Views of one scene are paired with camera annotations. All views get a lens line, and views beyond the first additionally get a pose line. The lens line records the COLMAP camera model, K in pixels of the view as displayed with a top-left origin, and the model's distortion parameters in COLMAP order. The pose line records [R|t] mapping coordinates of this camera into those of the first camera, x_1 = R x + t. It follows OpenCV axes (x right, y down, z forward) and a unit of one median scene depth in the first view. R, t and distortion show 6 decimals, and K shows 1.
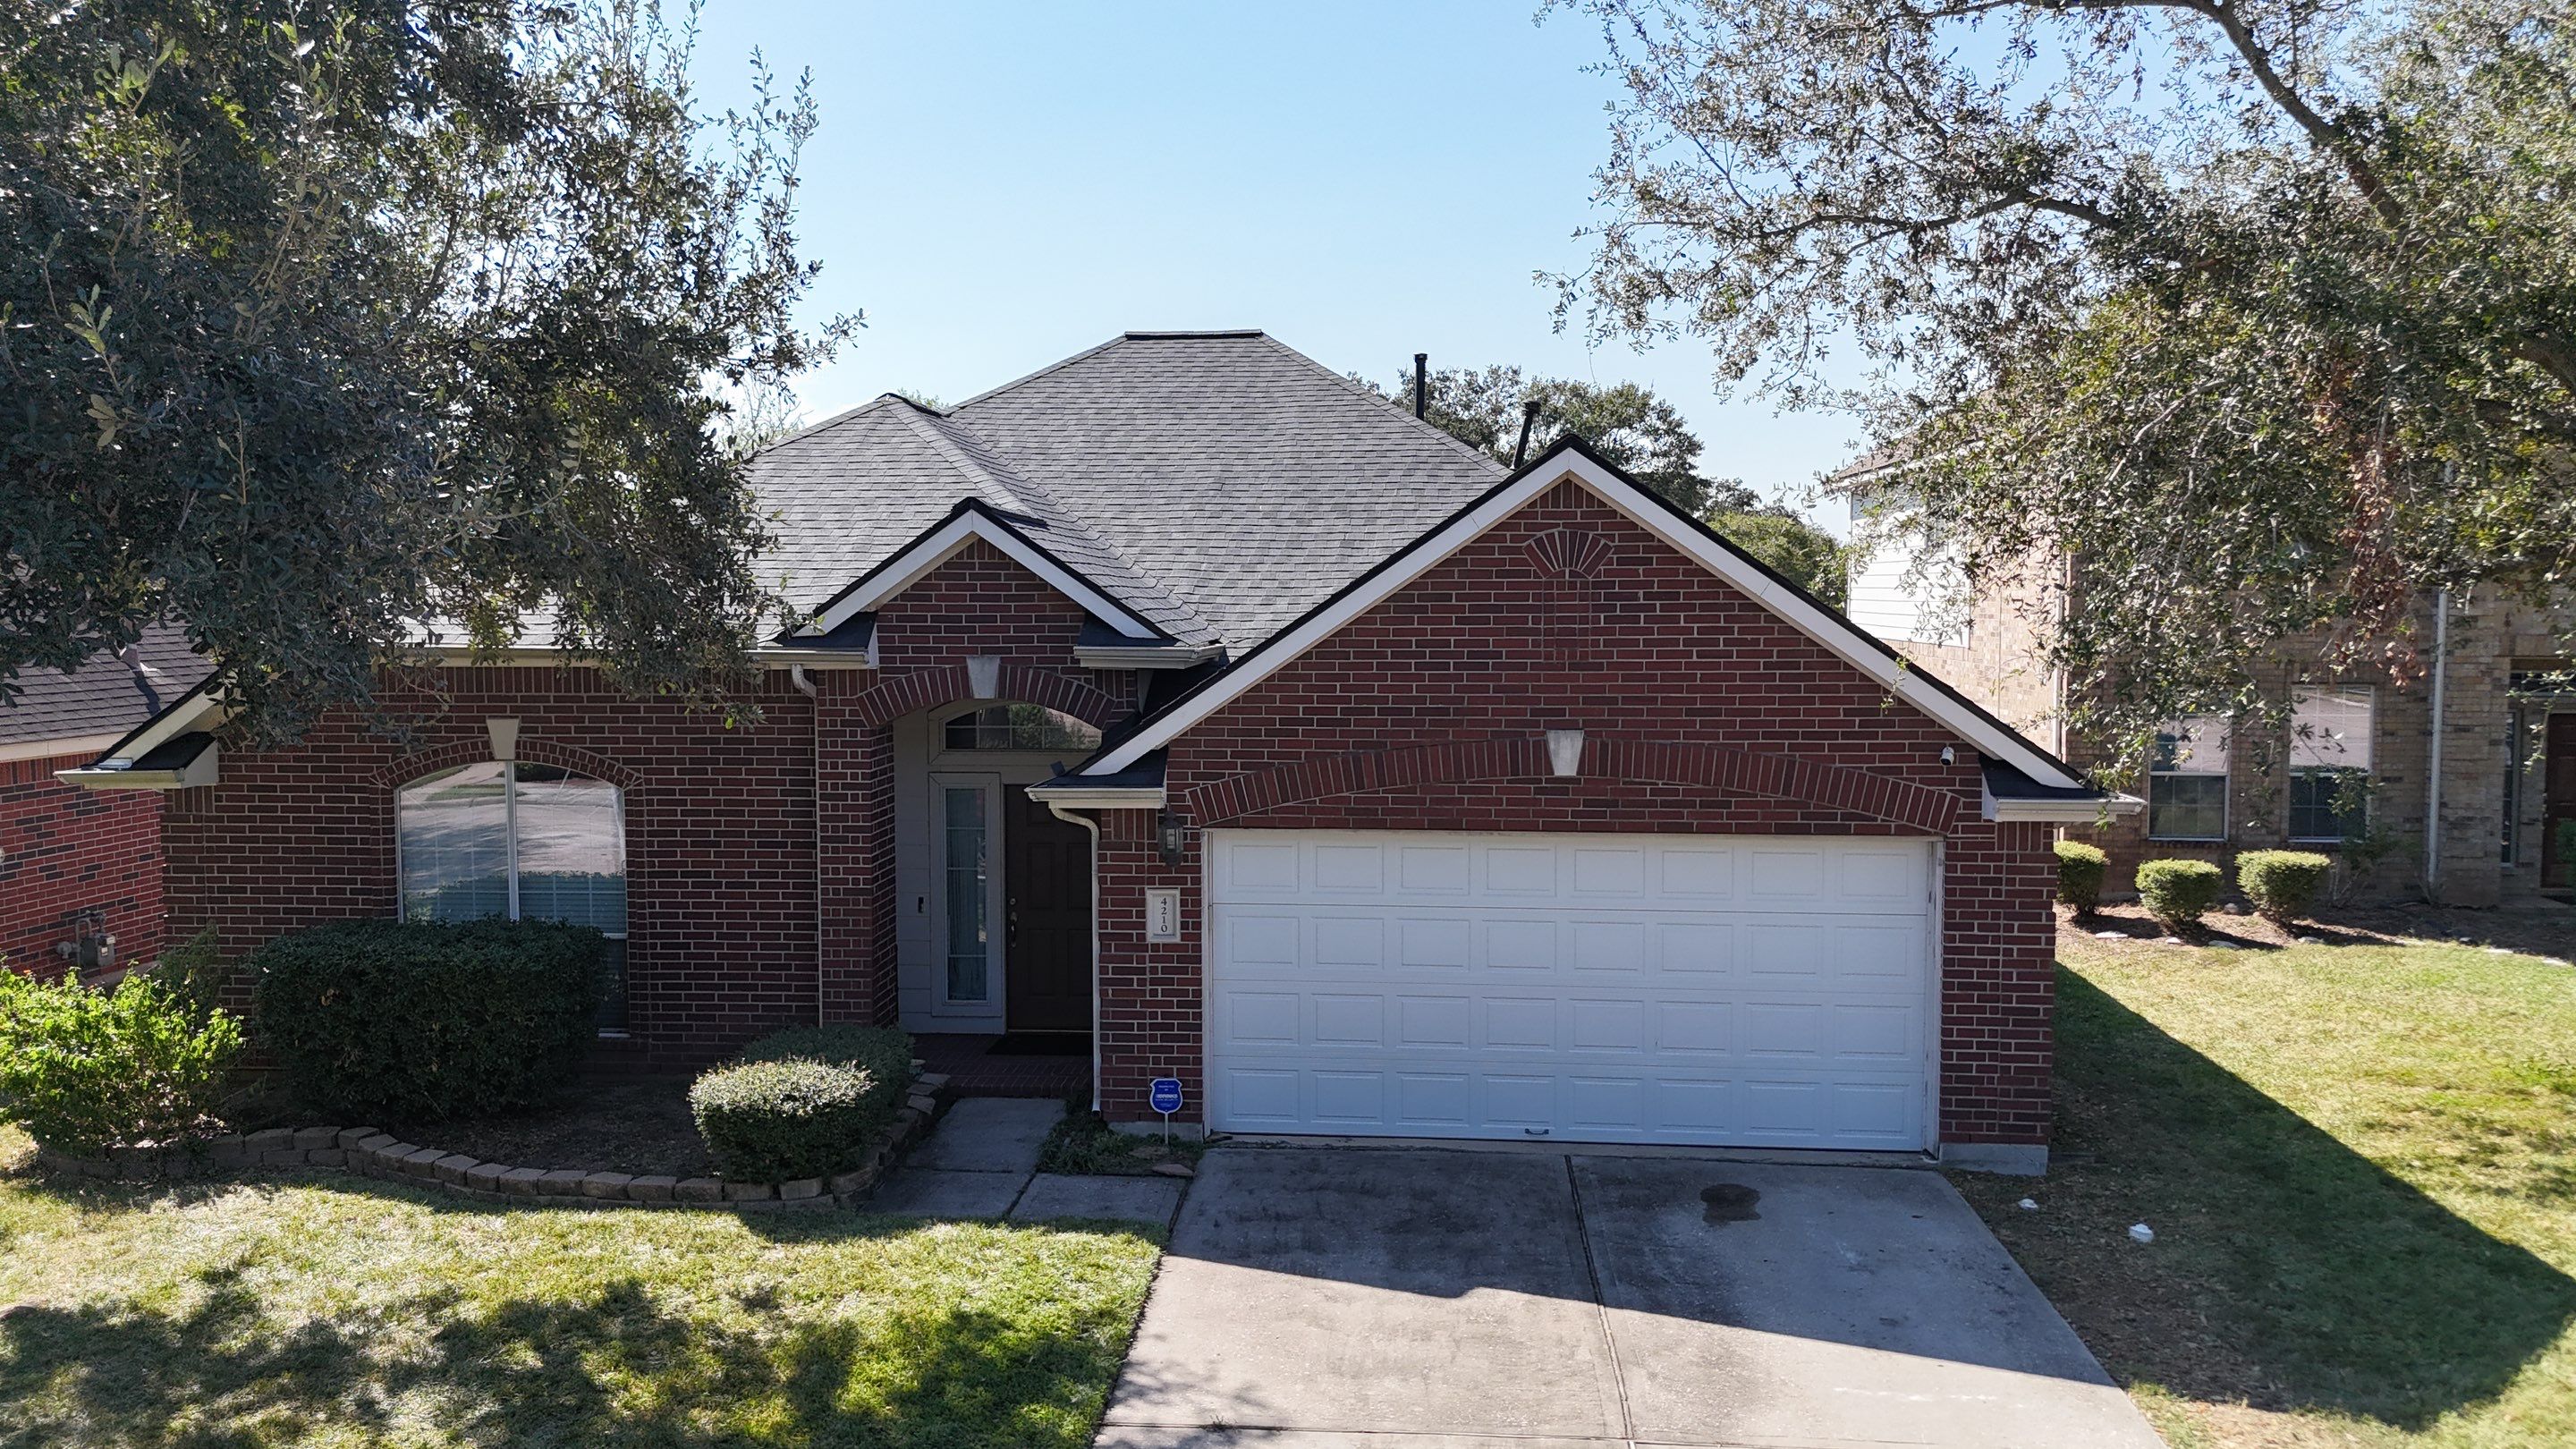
lens RADIAL K [[1887.1, 0, 1296.5], [0, 1887.1, 740.2], [0, 0, 1]] dist [0.069020, -0.064227]
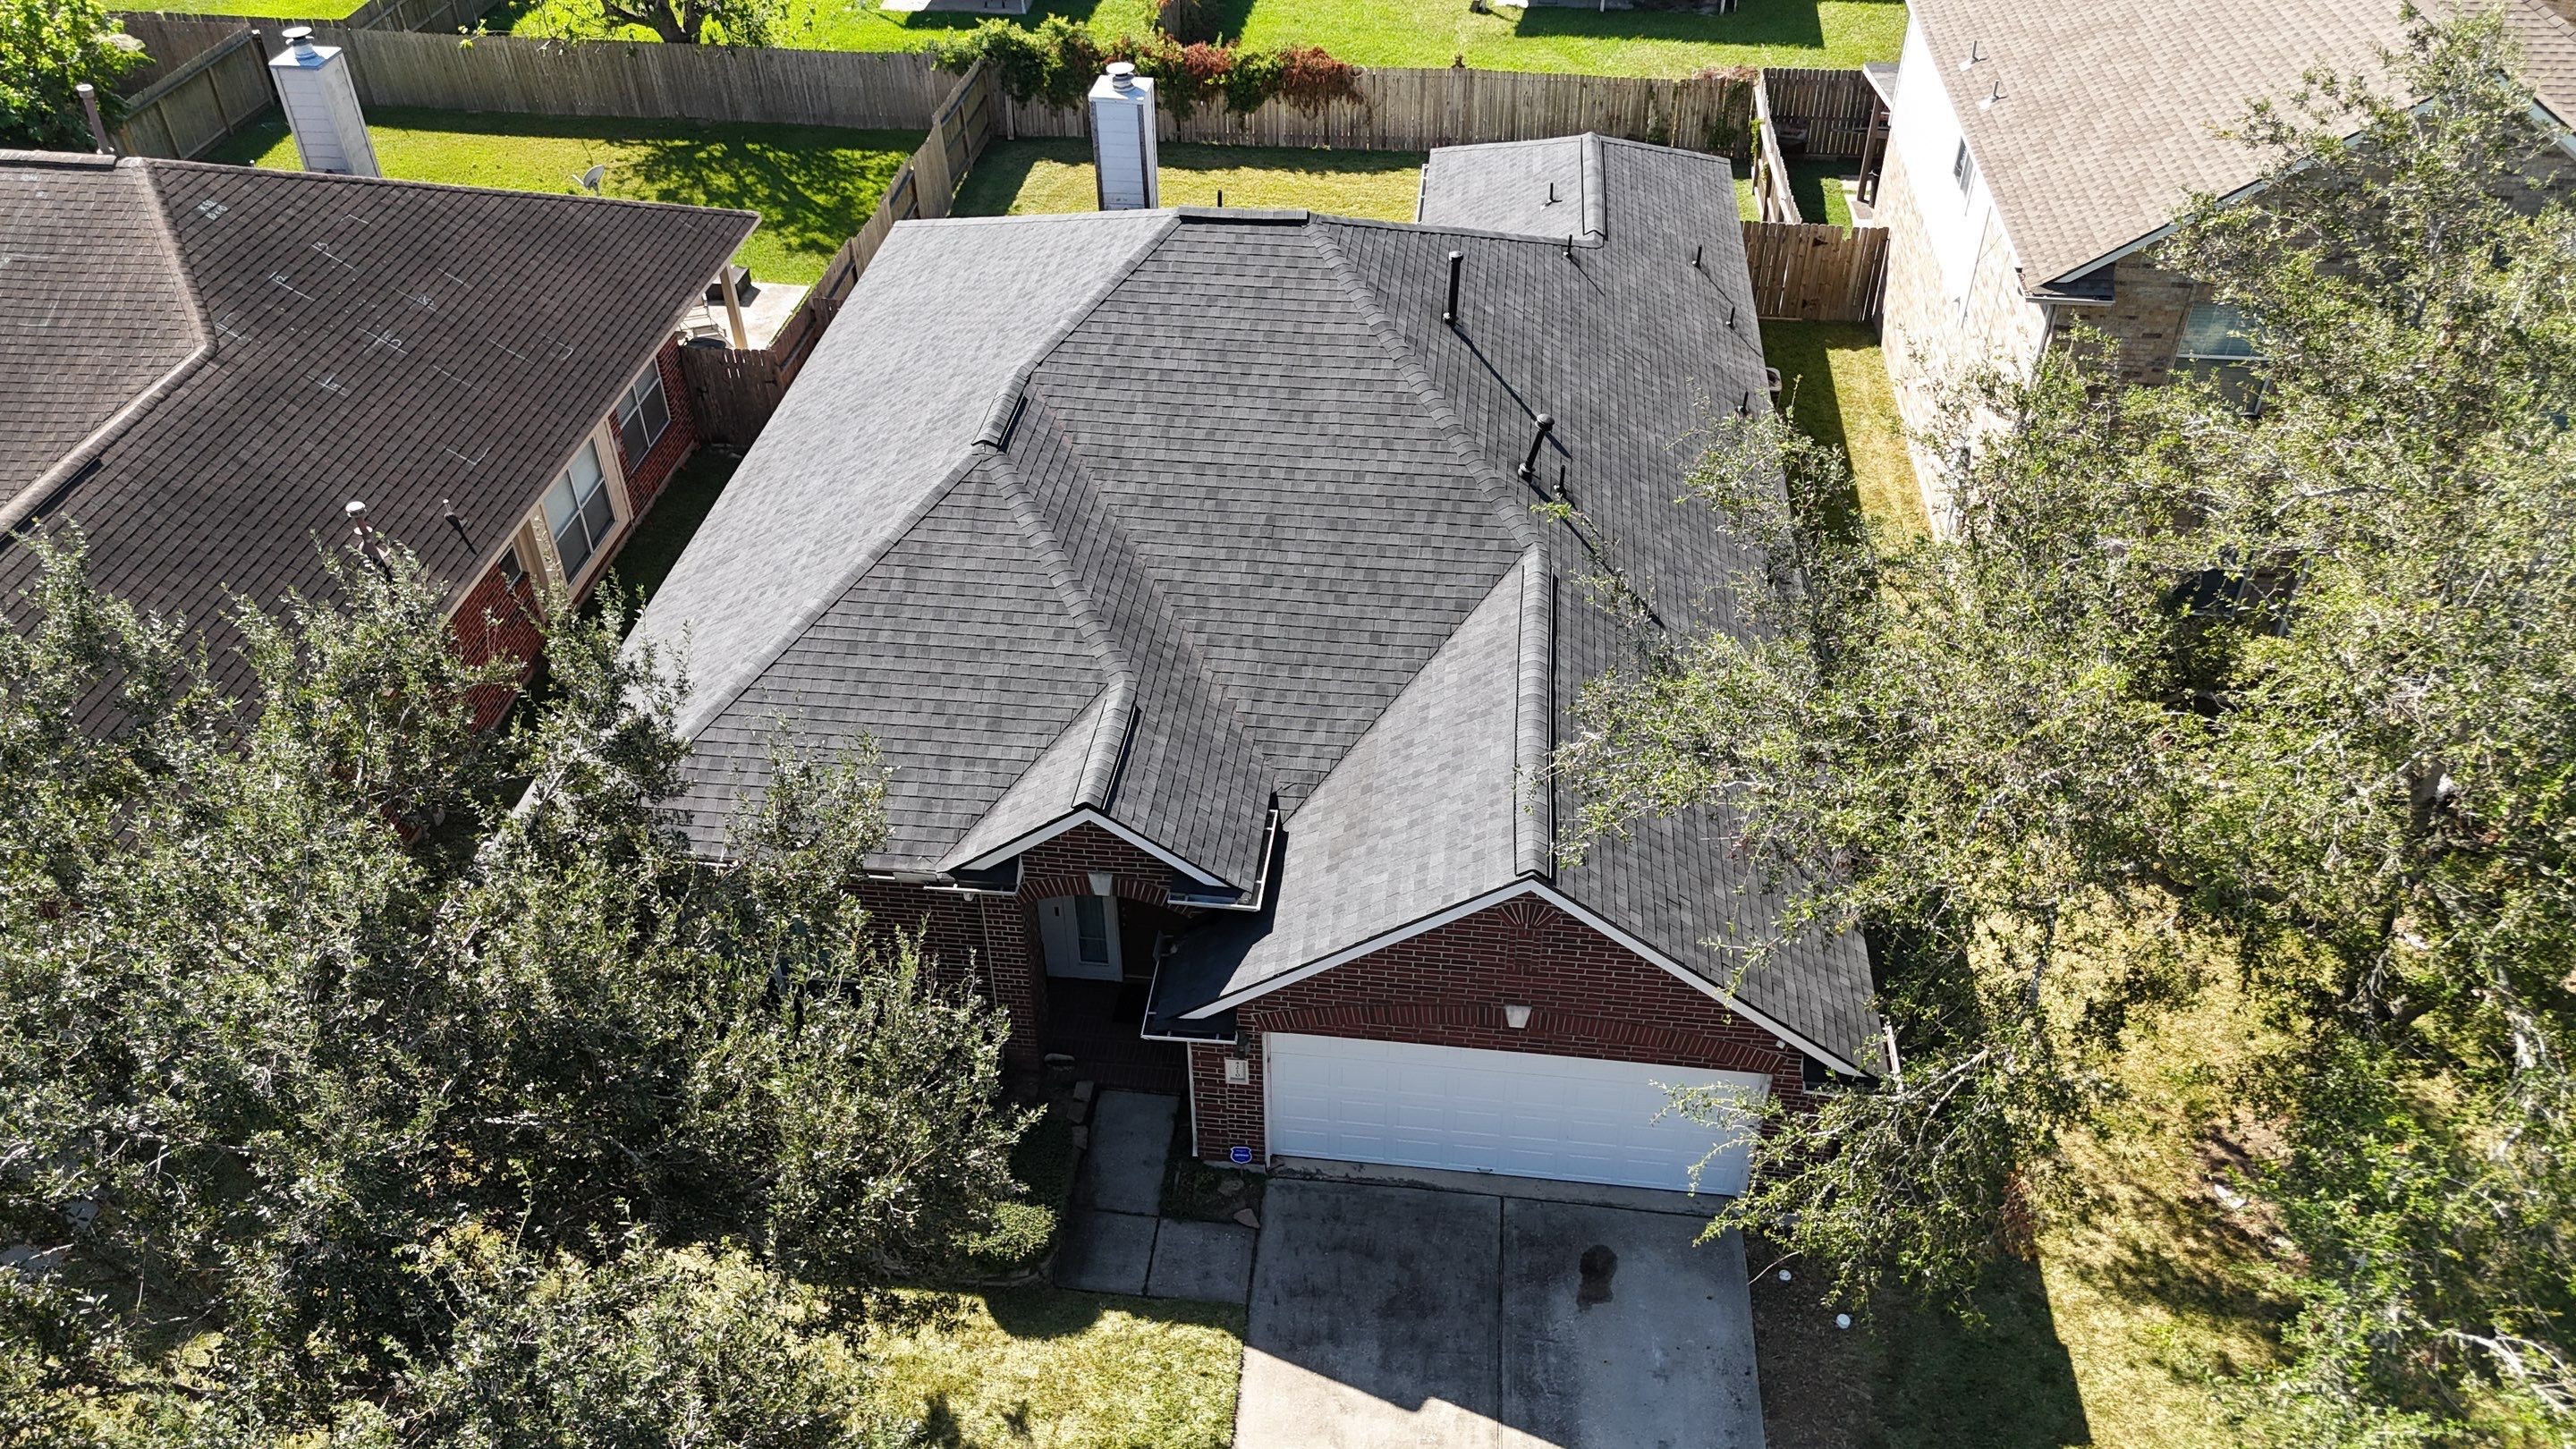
lens RADIAL K [[1887.1, 0, 1290.4], [0, 1887.1, 718.6], [0, 0, 1]] dist [0.069020, -0.064227]
pose [[0.999660, 0.014767, -0.021485, -0.002025], [0.000016, 0.823785, 0.566902, -1.102791], [0.026071, -0.566709, 0.823505, -0.060344]]
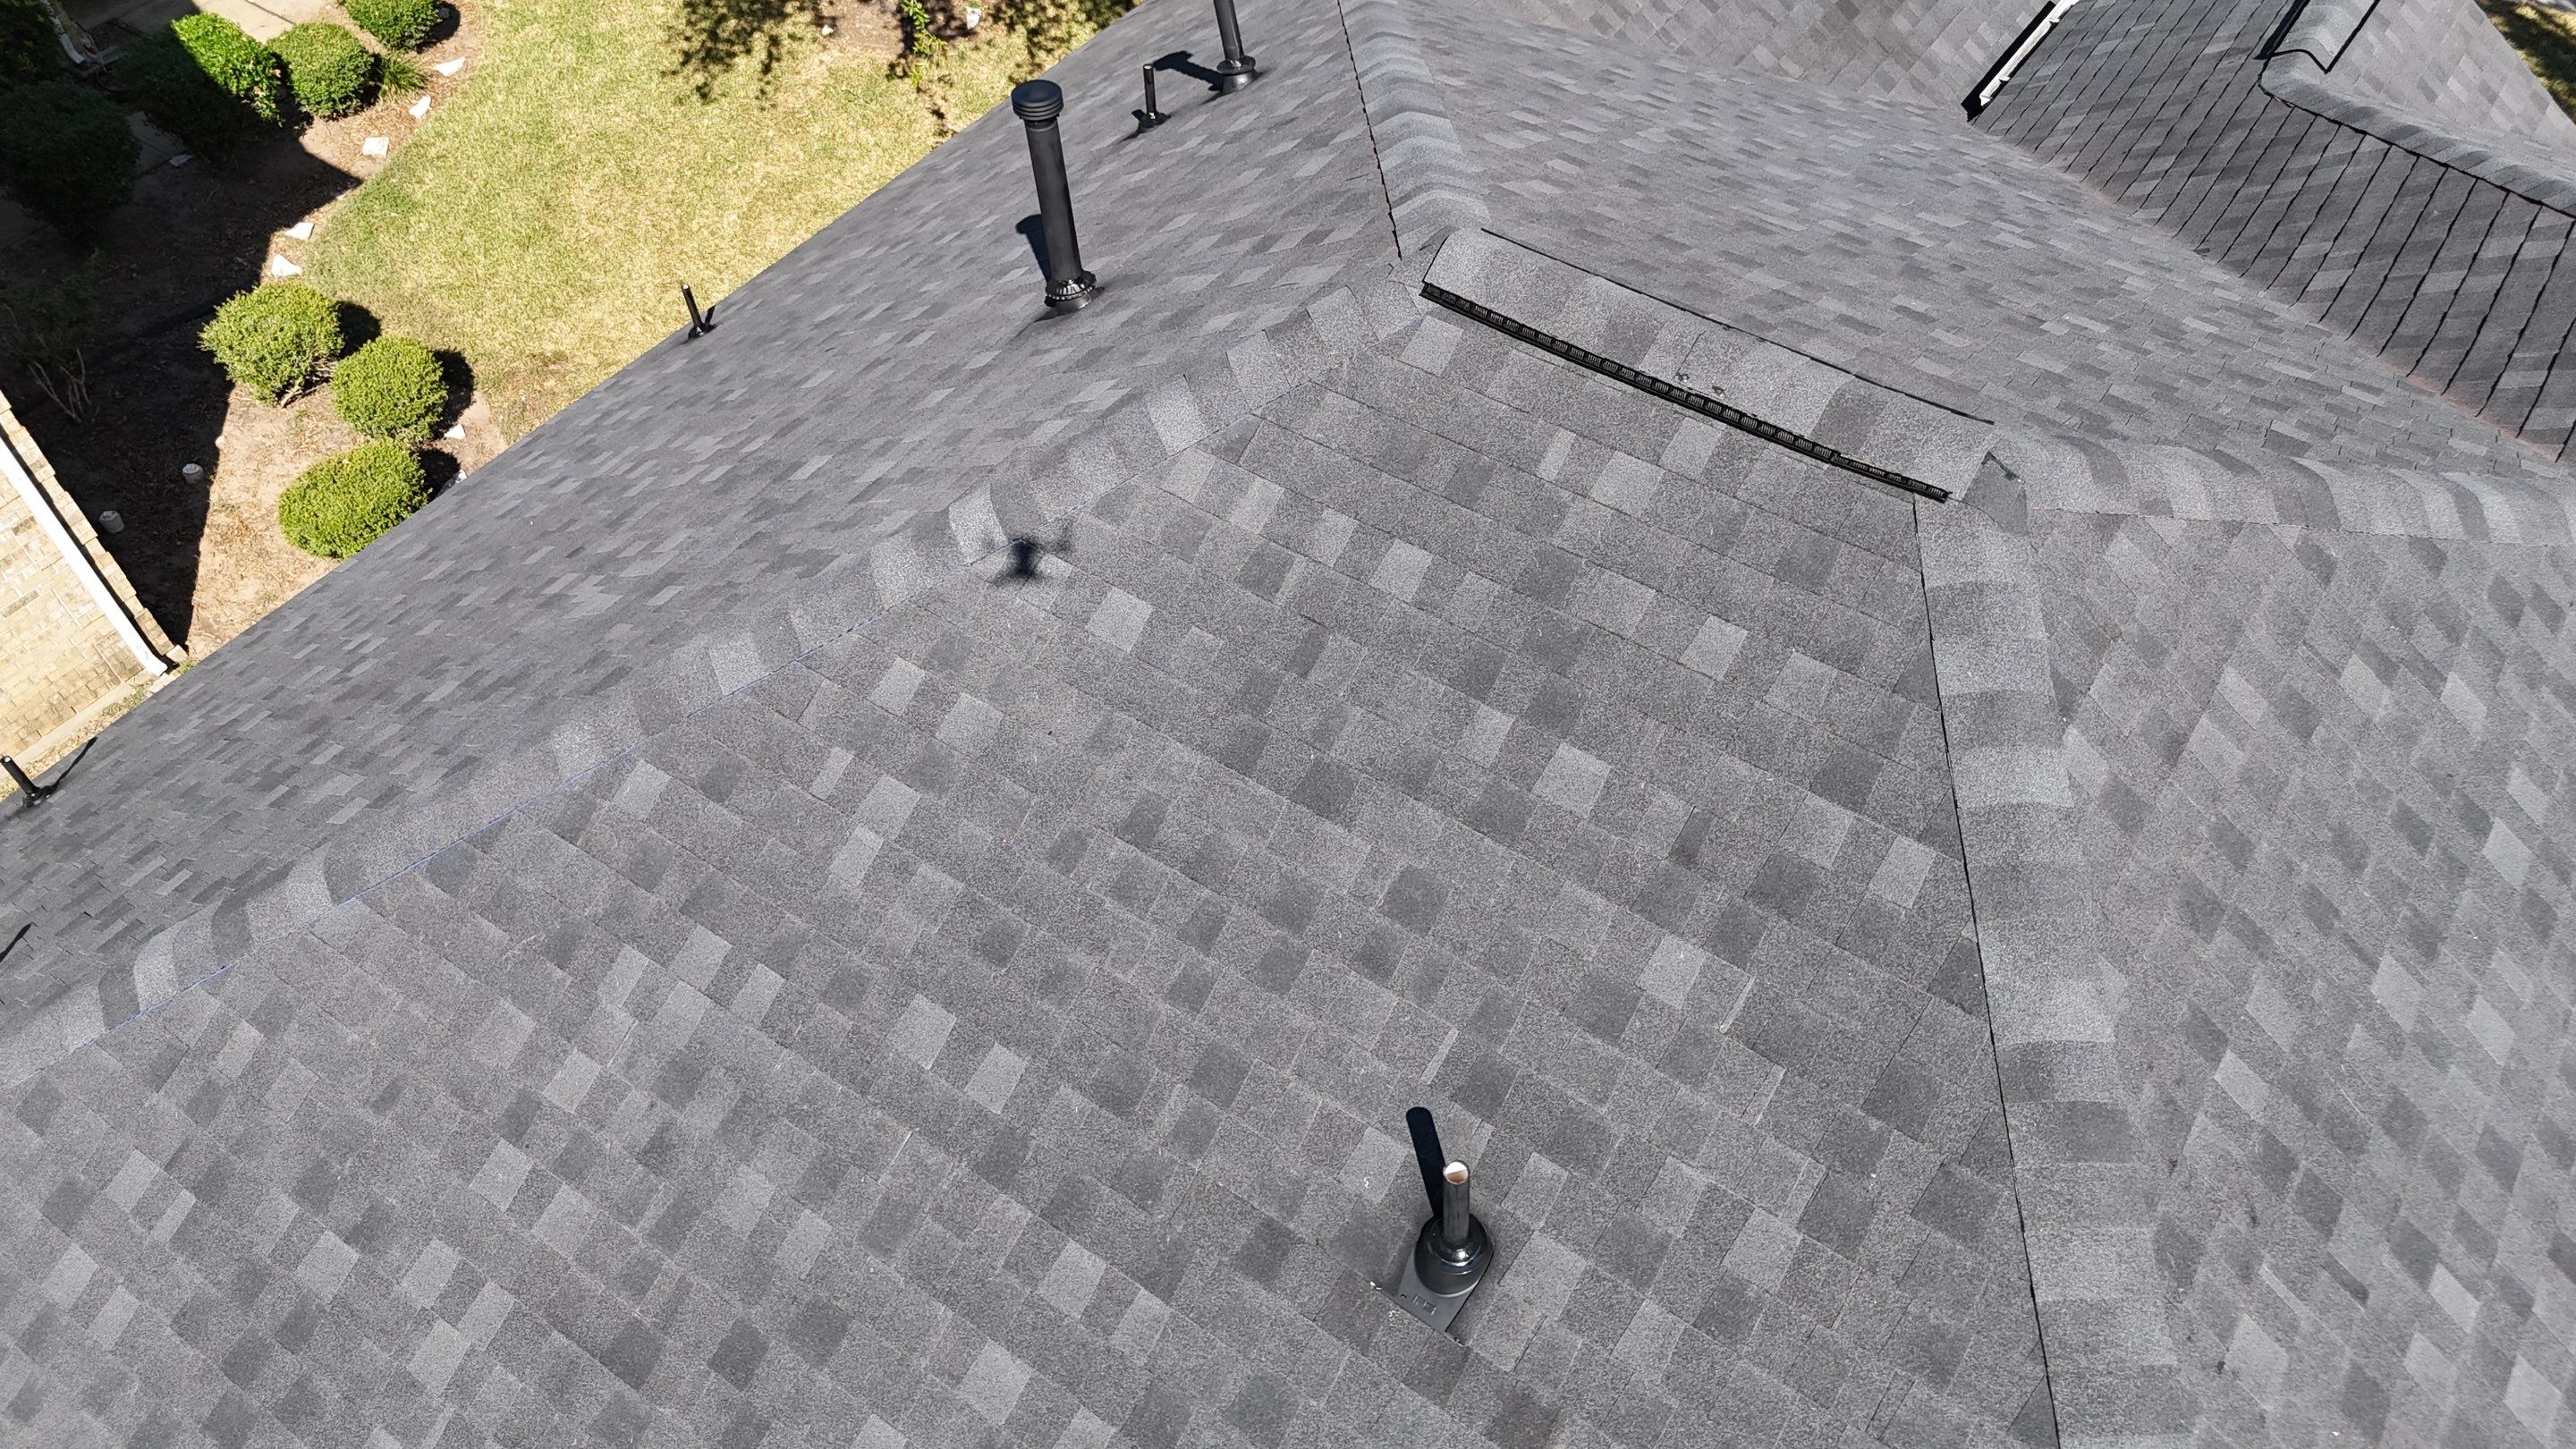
lens RADIAL K [[1887.1, 0, 1301.2], [0, 1887.1, 717.2], [0, 0, 1]] dist [0.069020, -0.064227]
pose [[-0.862791, -0.380945, 0.332374, -0.205627], [0.047610, 0.593291, 0.803579, -0.710695], [-0.503314, 0.709145, -0.493749, 2.251457]]
